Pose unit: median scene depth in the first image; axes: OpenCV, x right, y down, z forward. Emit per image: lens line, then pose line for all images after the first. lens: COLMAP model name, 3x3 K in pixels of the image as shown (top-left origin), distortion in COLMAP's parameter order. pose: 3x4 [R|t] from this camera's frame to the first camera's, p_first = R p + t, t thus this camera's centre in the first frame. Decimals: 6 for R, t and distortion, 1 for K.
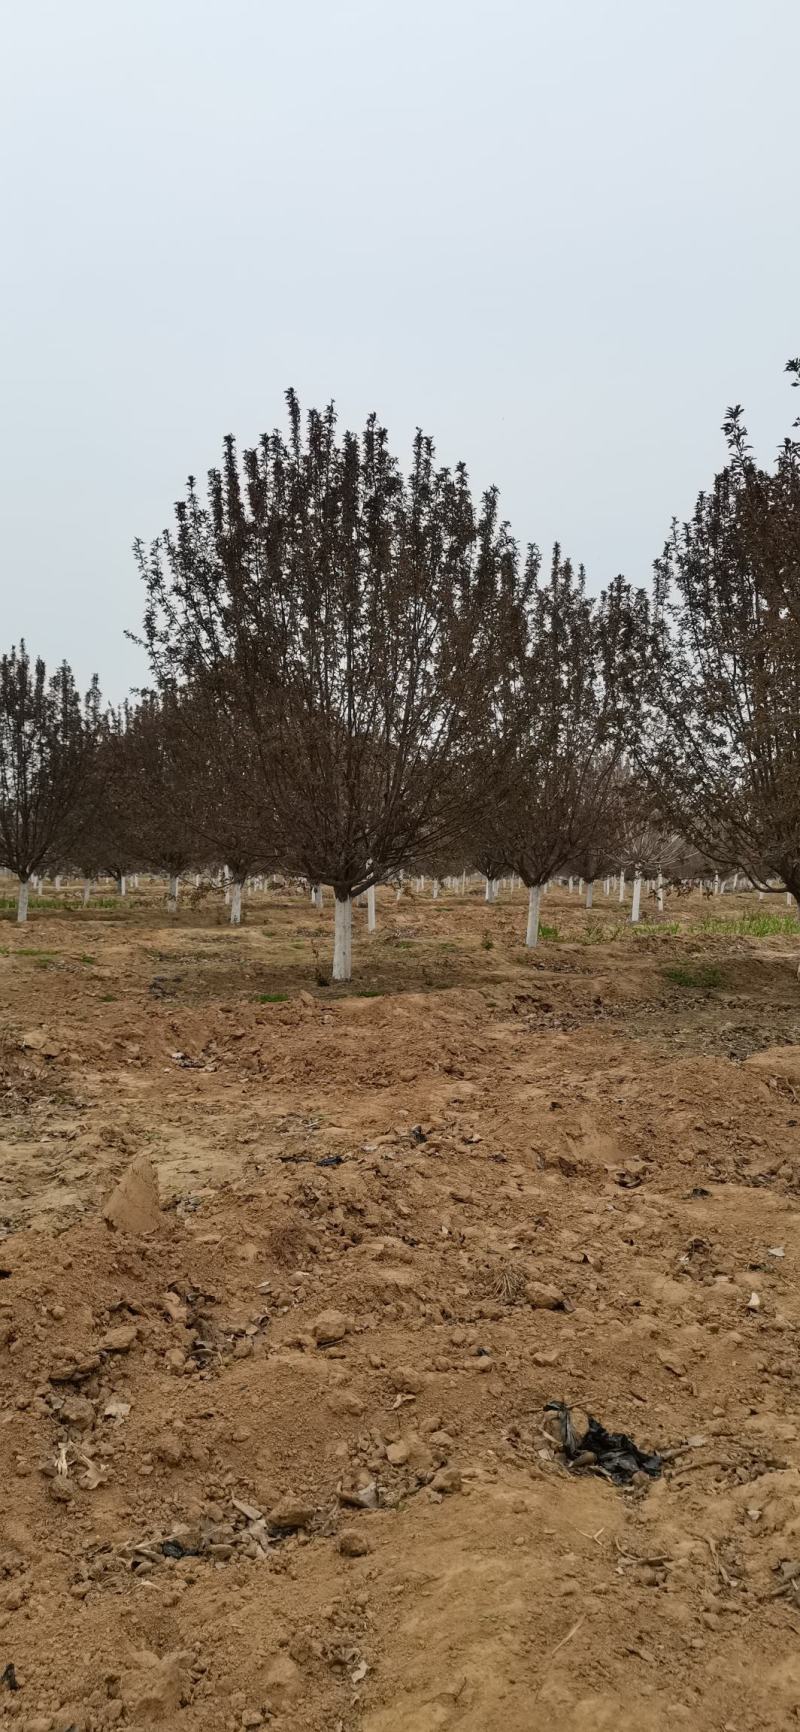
lens RADIAL K [[1319.1, 0, 399.1], [0, 1319.1, 856.5], [0, 0, 1]] dist [0.073540, -0.075324]
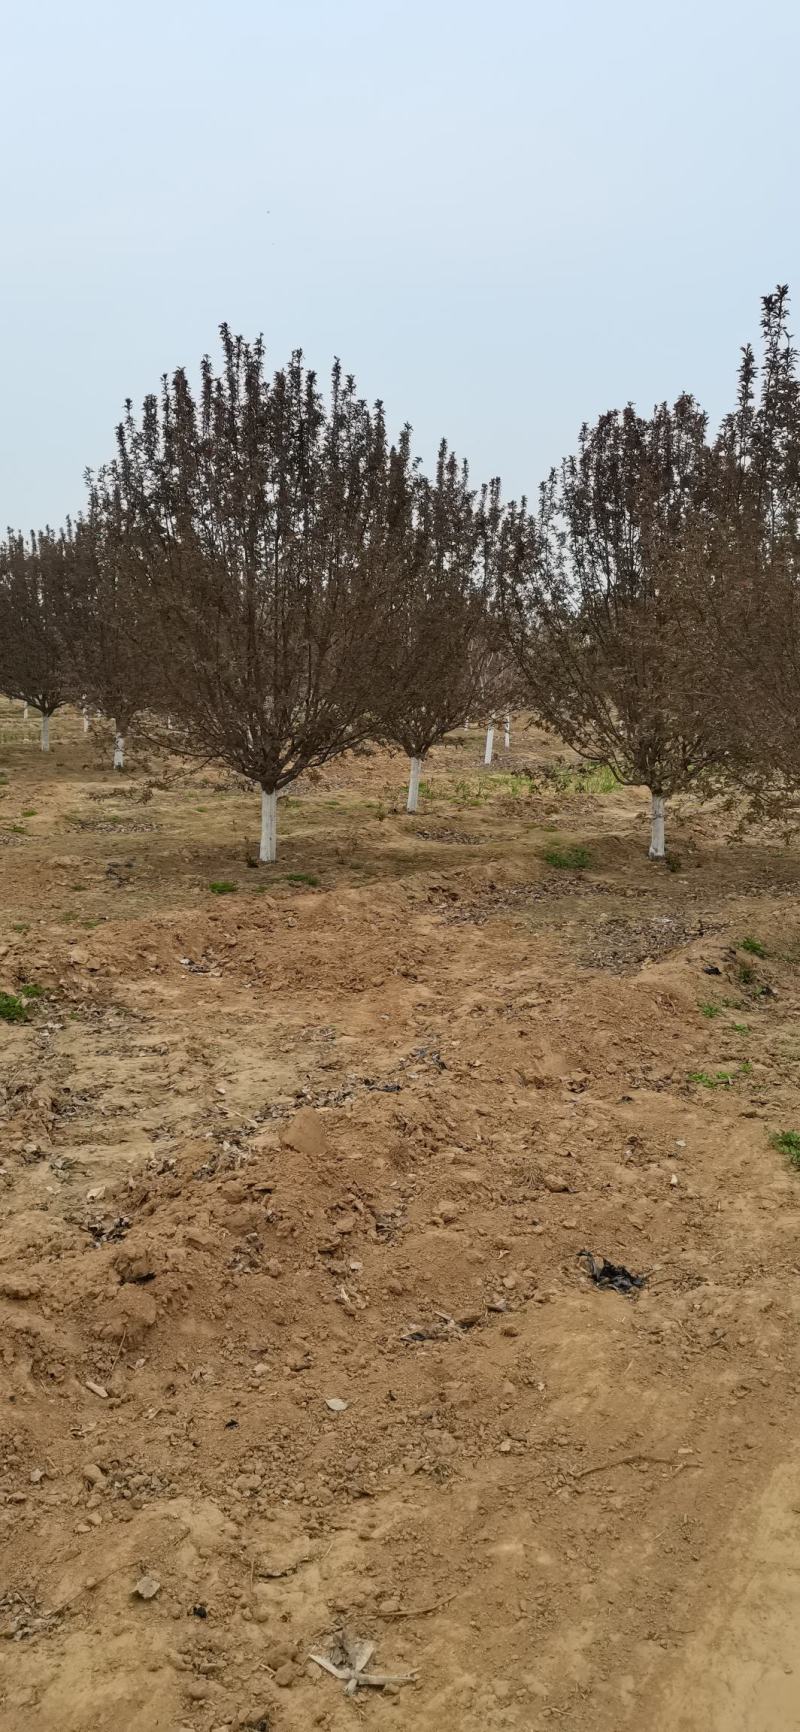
lens RADIAL K [[1319.1, 0, 399.1], [0, 1319.1, 856.5], [0, 0, 1]] dist [0.073540, -0.075324]
pose [[0.991715, -0.001326, 0.128452, -0.181728], [-0.017819, 0.988861, 0.147772, -0.193543], [-0.127218, -0.148837, 0.980644, -0.334015]]
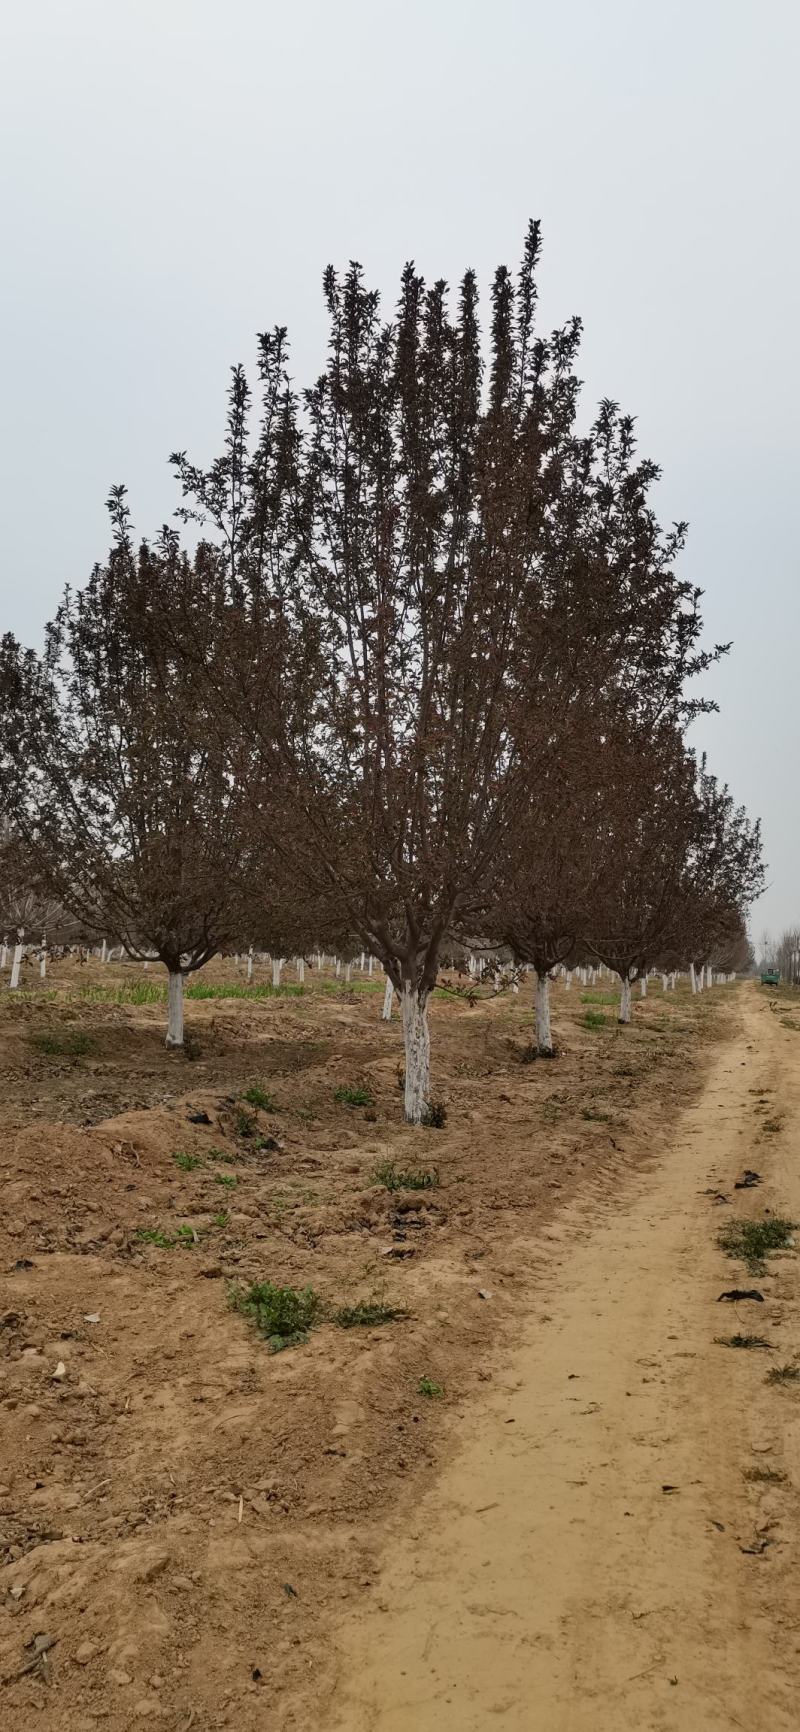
lens RADIAL K [[1319.1, 0, 399.1], [0, 1319.1, 856.5], [0, 0, 1]] dist [0.073540, -0.075324]
pose [[0.898846, 0.063546, 0.433634, 0.024228], [-0.041248, 0.997307, -0.060647, 0.001785], [-0.436320, 0.036626, 0.899046, -0.008467]]
